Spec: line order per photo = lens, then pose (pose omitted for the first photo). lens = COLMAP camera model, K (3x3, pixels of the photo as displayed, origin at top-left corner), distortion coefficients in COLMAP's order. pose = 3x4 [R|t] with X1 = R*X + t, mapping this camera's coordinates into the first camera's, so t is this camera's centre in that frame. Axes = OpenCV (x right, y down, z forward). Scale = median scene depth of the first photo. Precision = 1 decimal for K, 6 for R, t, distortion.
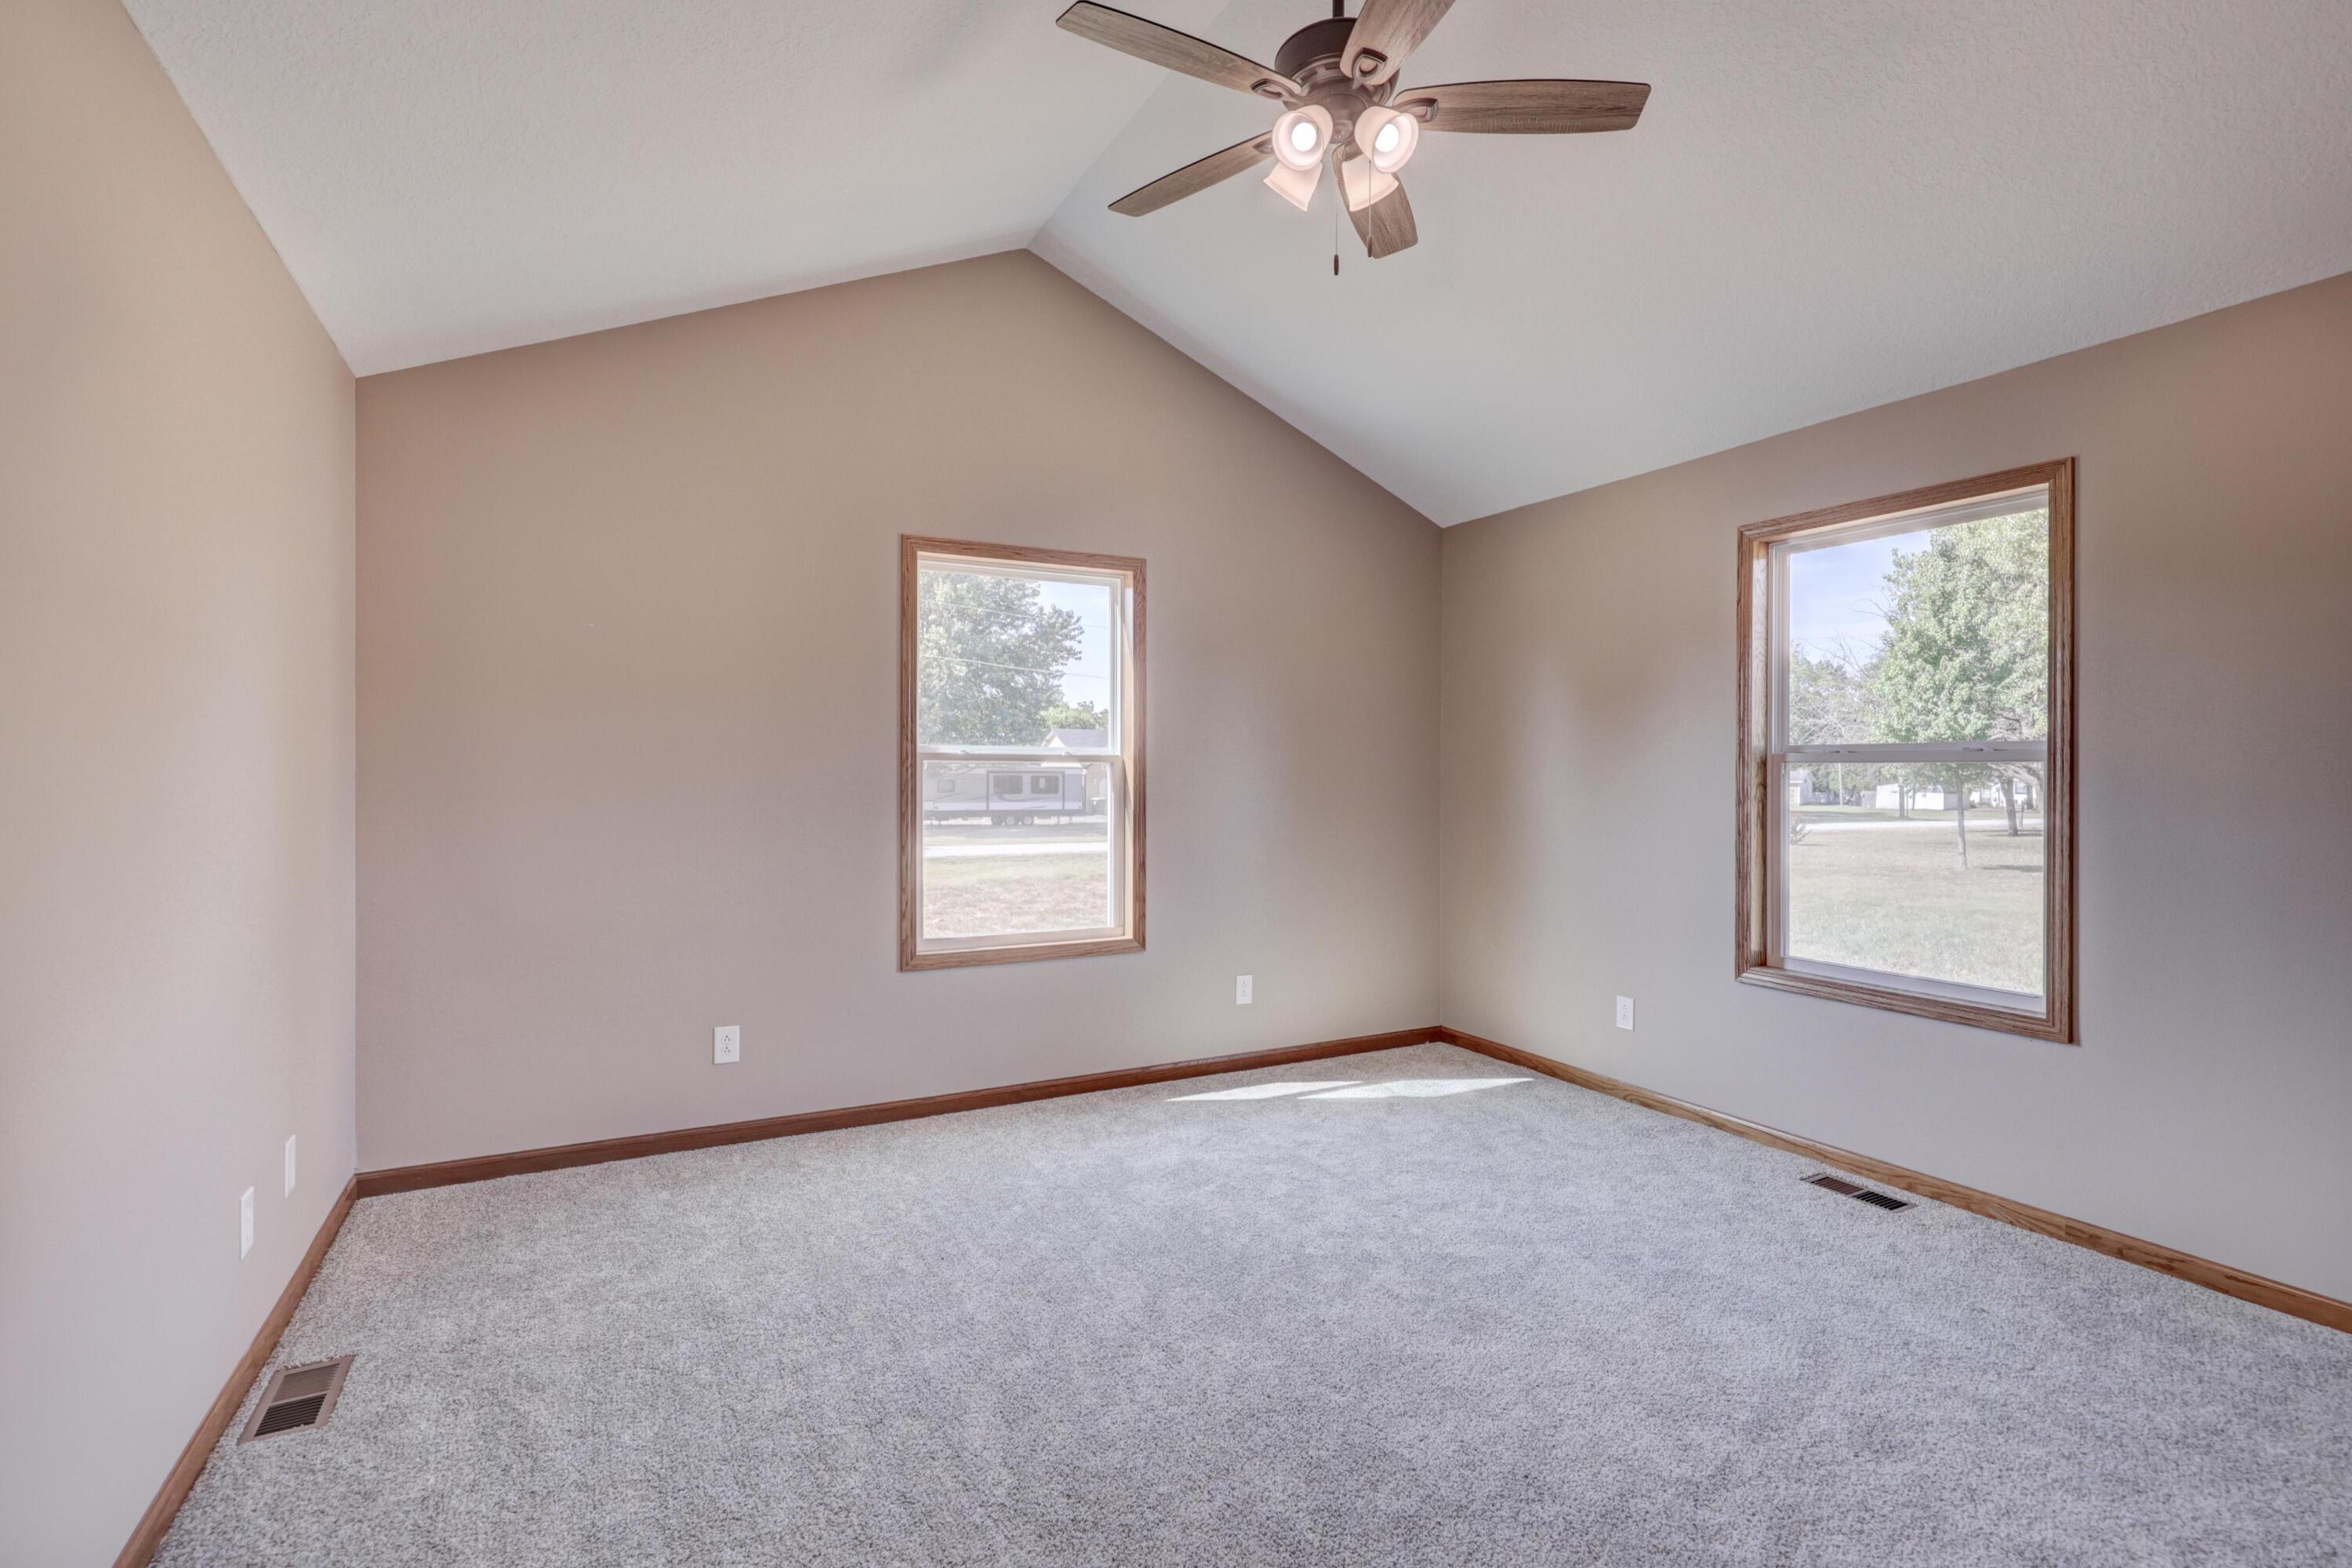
lens RADIAL K [[1098.3, 0, 1169.8], [0, 1098.3, 780.3], [0, 0, 1]] dist [-0.002597, 0.000777]
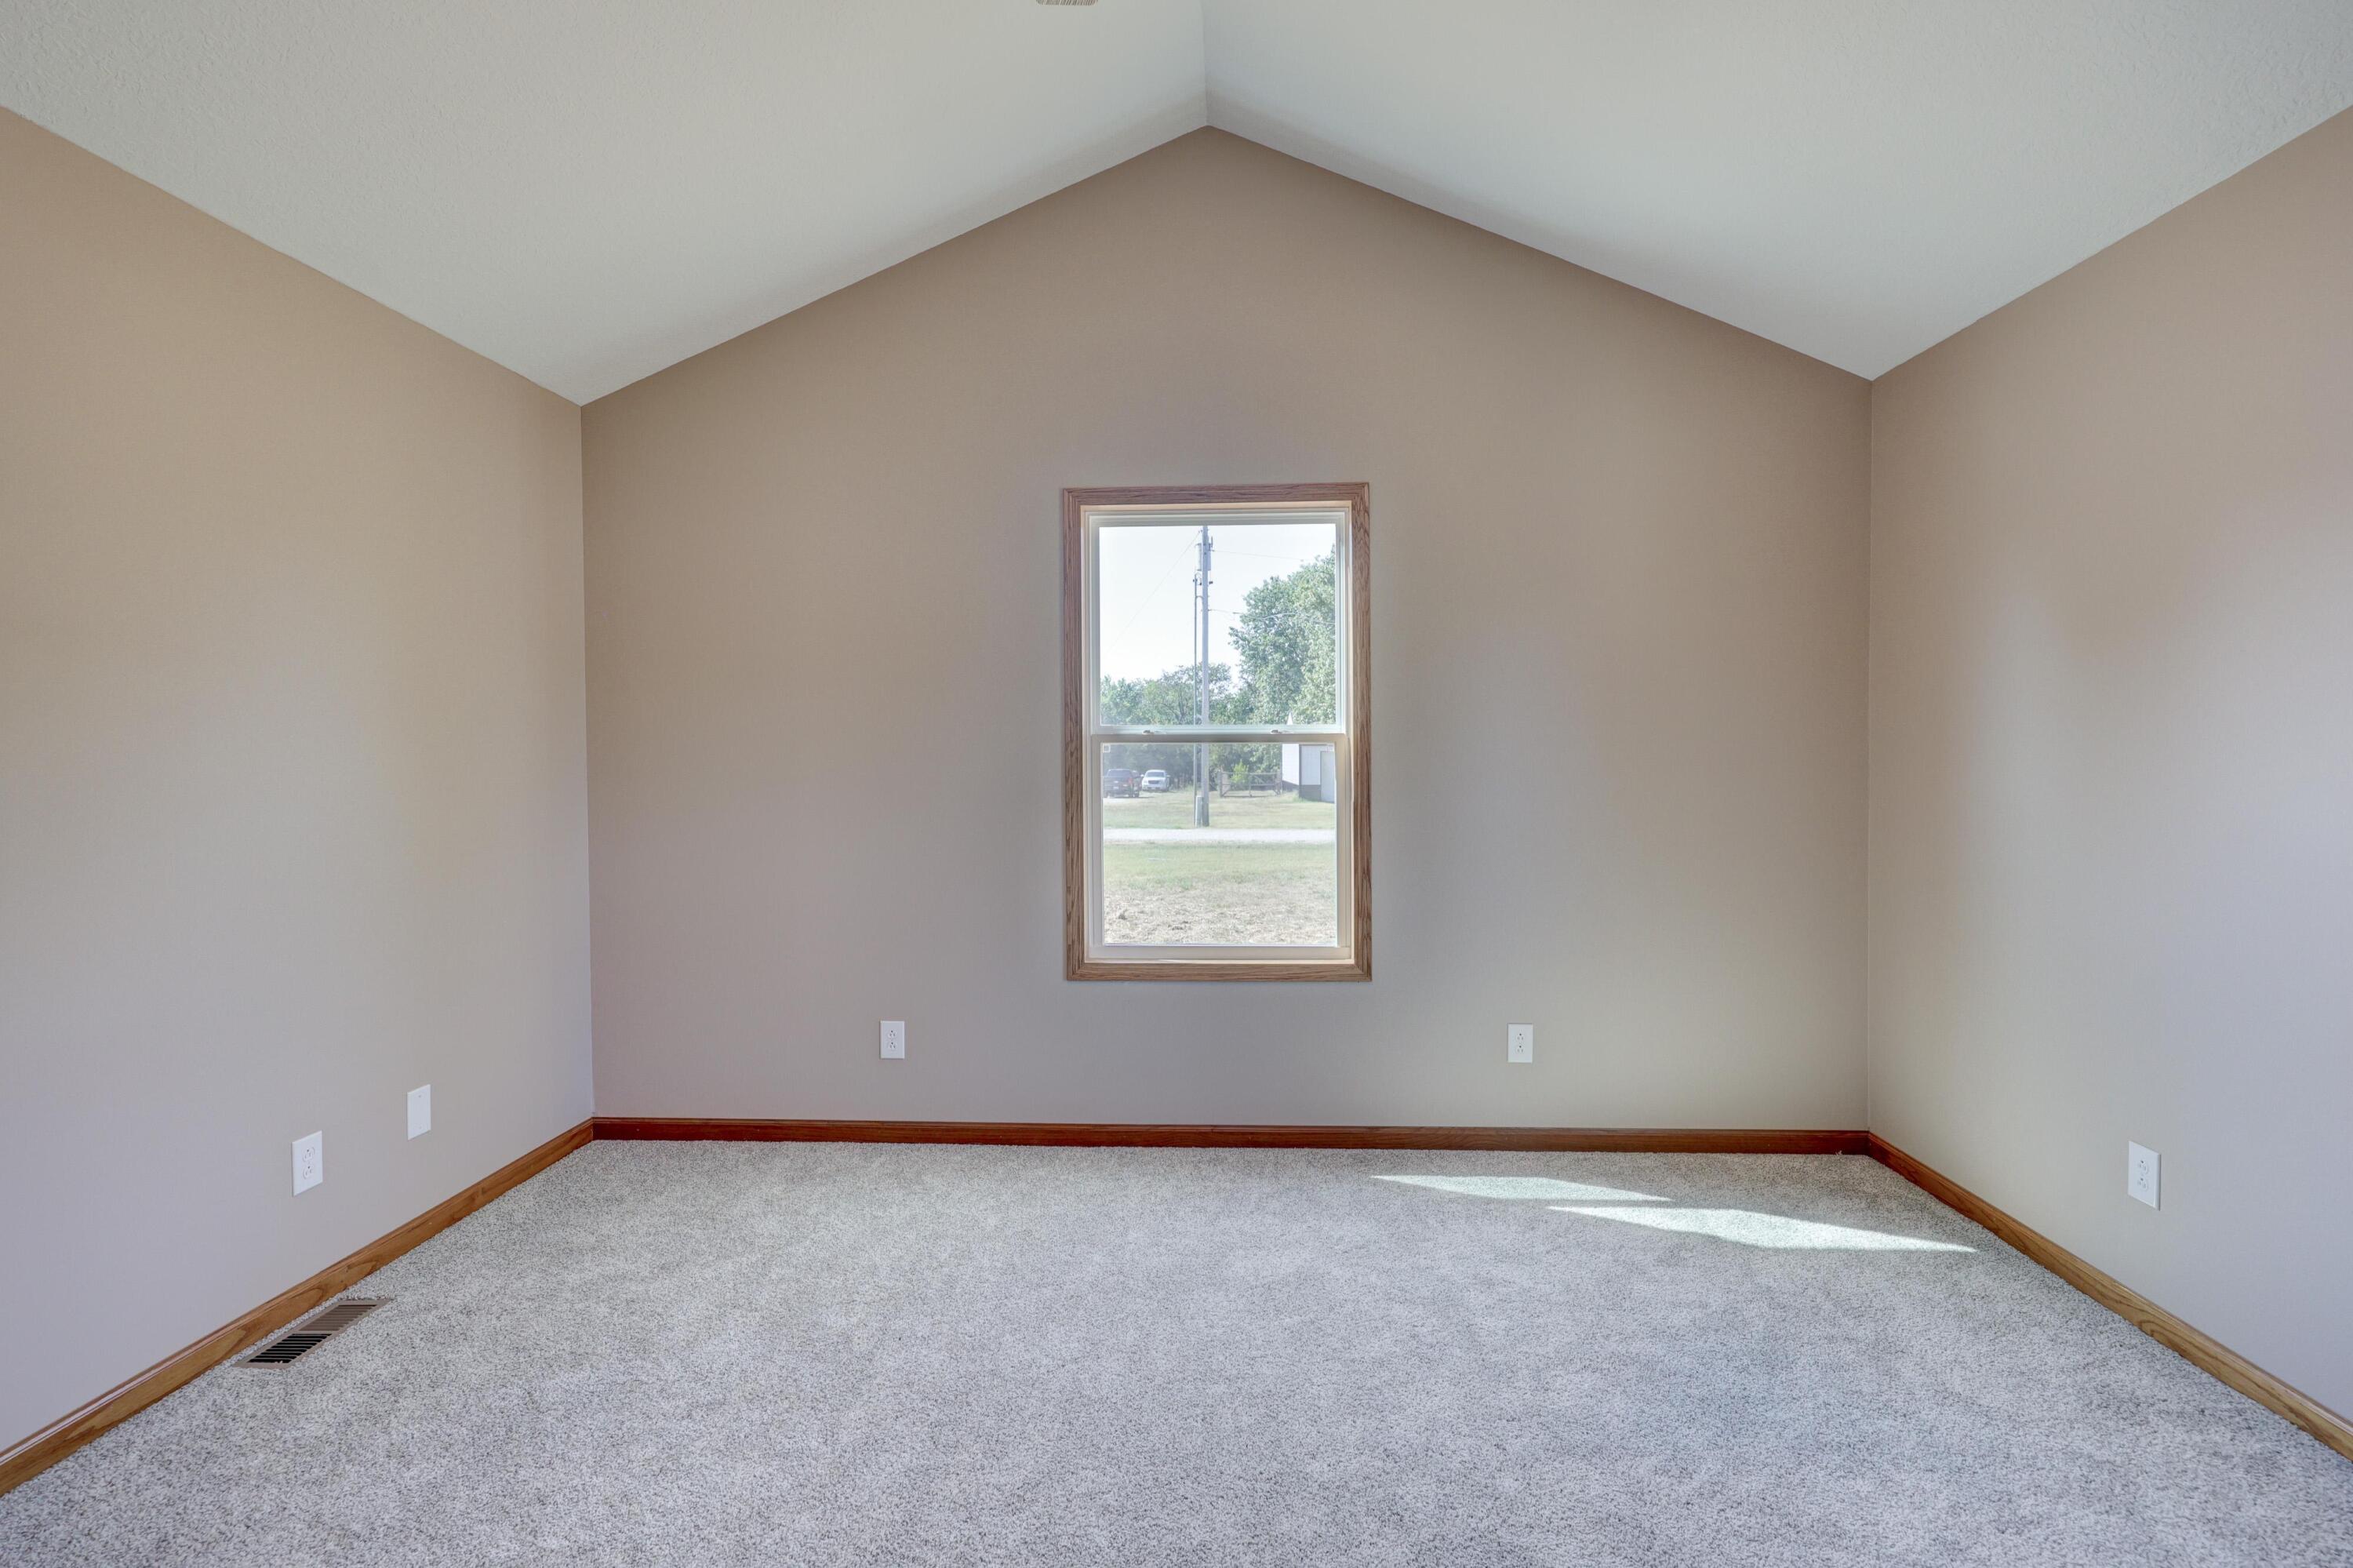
lens RADIAL K [[1098.8, 0, 1185.3], [0, 1098.8, 776.1], [0, 0, 1]] dist [-0.002597, 0.000777]
pose [[0.863006, 0.003605, -0.505181, 0.300138], [0.004211, 0.999888, 0.014330, -0.004215], [0.505176, -0.014494, 0.862895, 0.291052]]
